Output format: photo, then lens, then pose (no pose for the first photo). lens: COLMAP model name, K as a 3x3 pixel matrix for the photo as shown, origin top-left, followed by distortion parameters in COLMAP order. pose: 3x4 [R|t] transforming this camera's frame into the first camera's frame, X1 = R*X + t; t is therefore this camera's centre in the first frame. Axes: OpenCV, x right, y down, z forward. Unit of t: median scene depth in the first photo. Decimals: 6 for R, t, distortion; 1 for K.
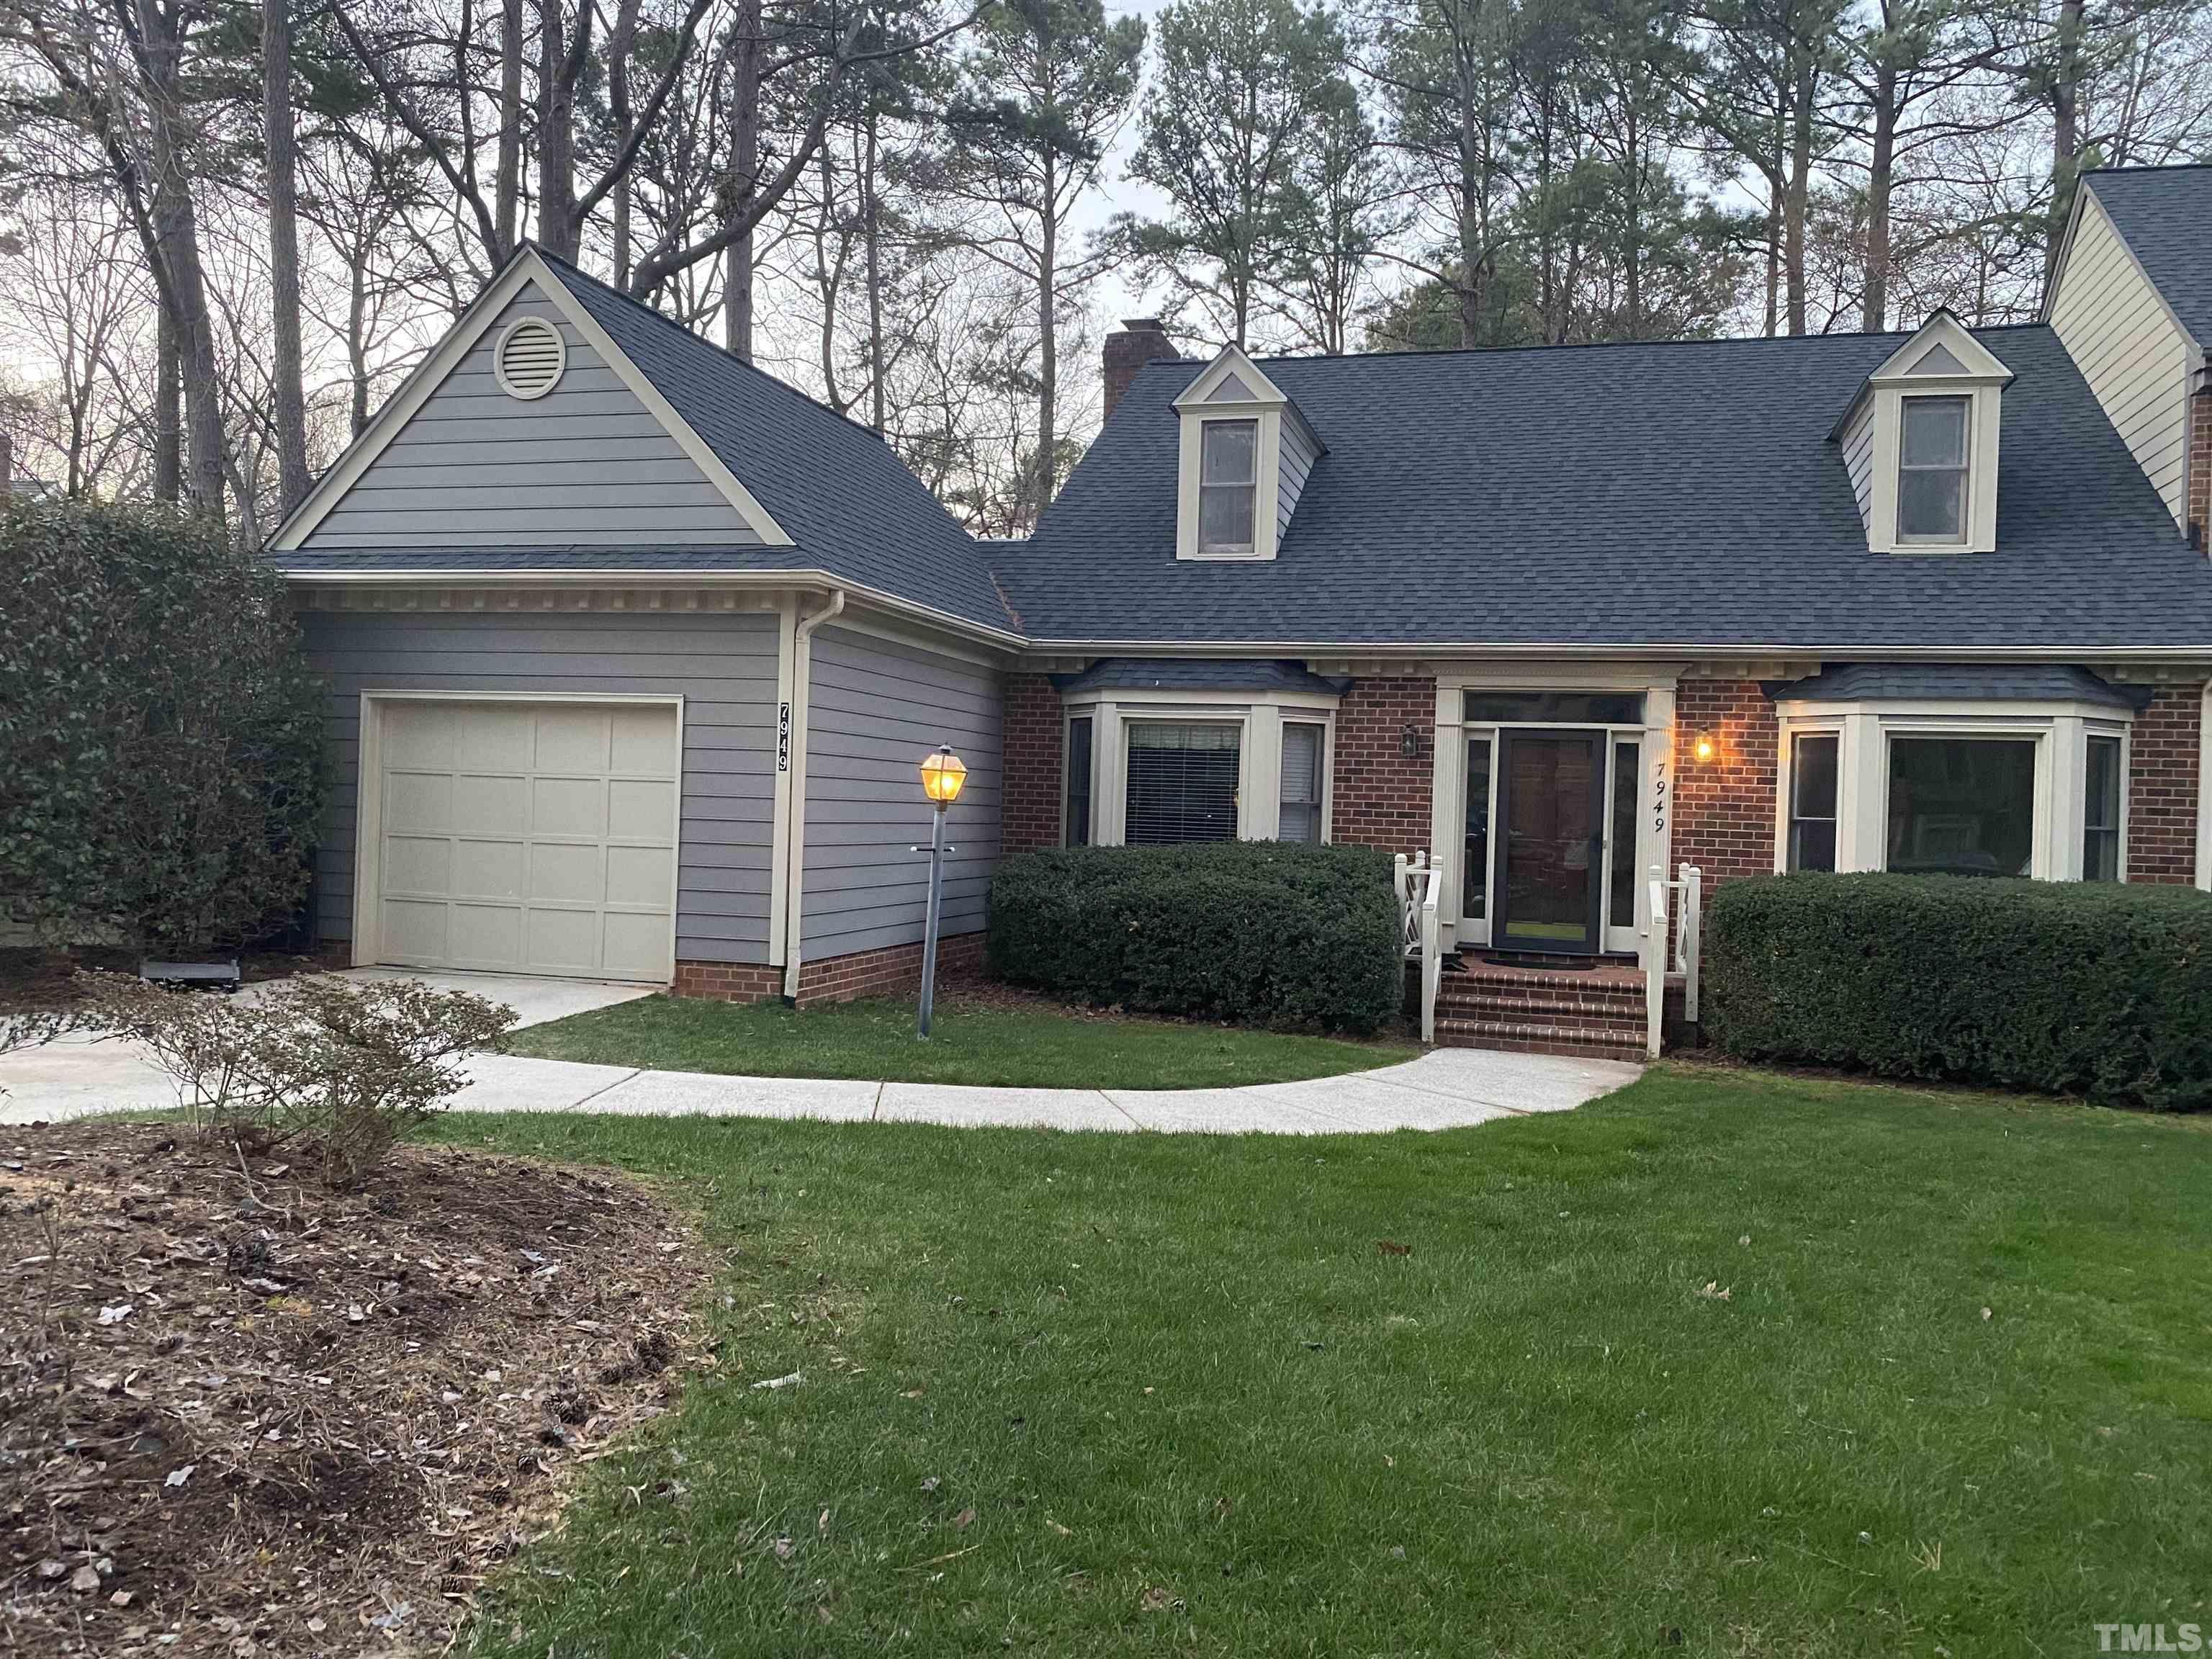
lens RADIAL K [[1673.9, 0, 1113.3], [0, 1673.9, 809.9], [0, 0, 1]] dist [0.026025, -0.028490]
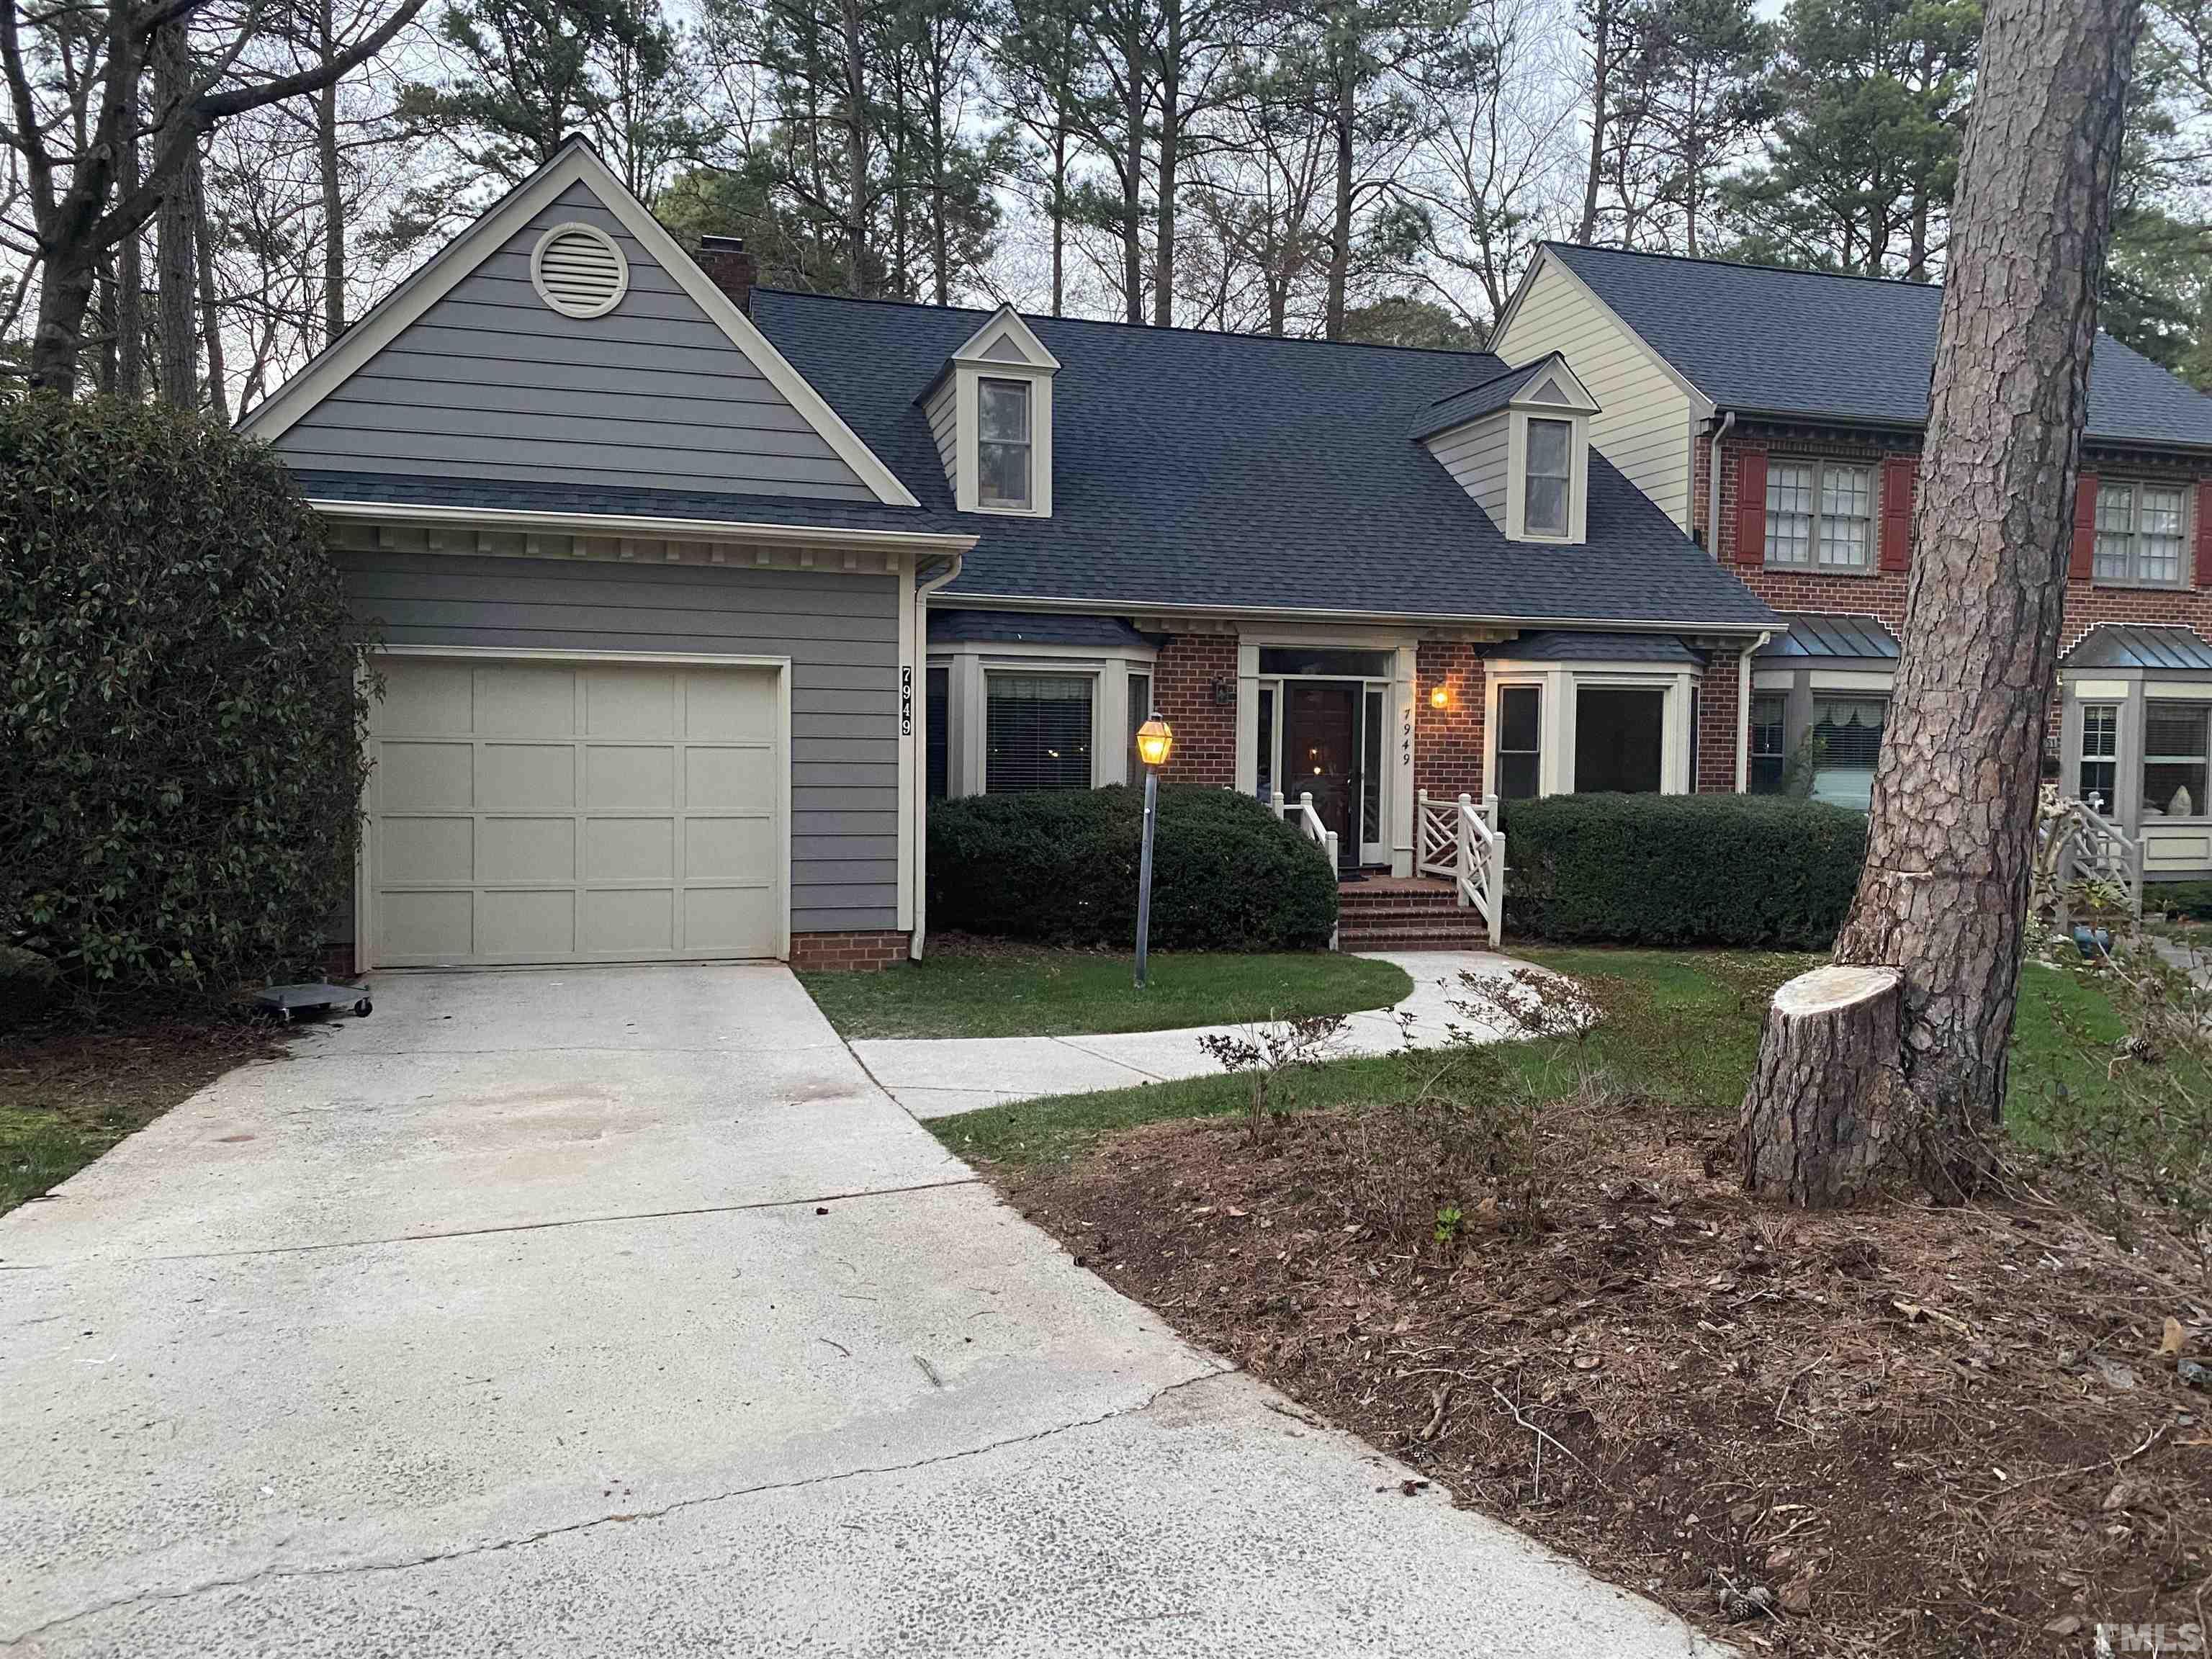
lens RADIAL K [[1673.9, 0, 1097.1], [0, 1673.9, 827.5], [0, 0, 1]] dist [0.026025, -0.028490]
pose [[0.849232, -0.048841, 0.525756, -0.545796], [0.015208, 0.997562, 0.068106, -0.030078], [-0.527801, -0.049843, 0.847904, 0.084652]]
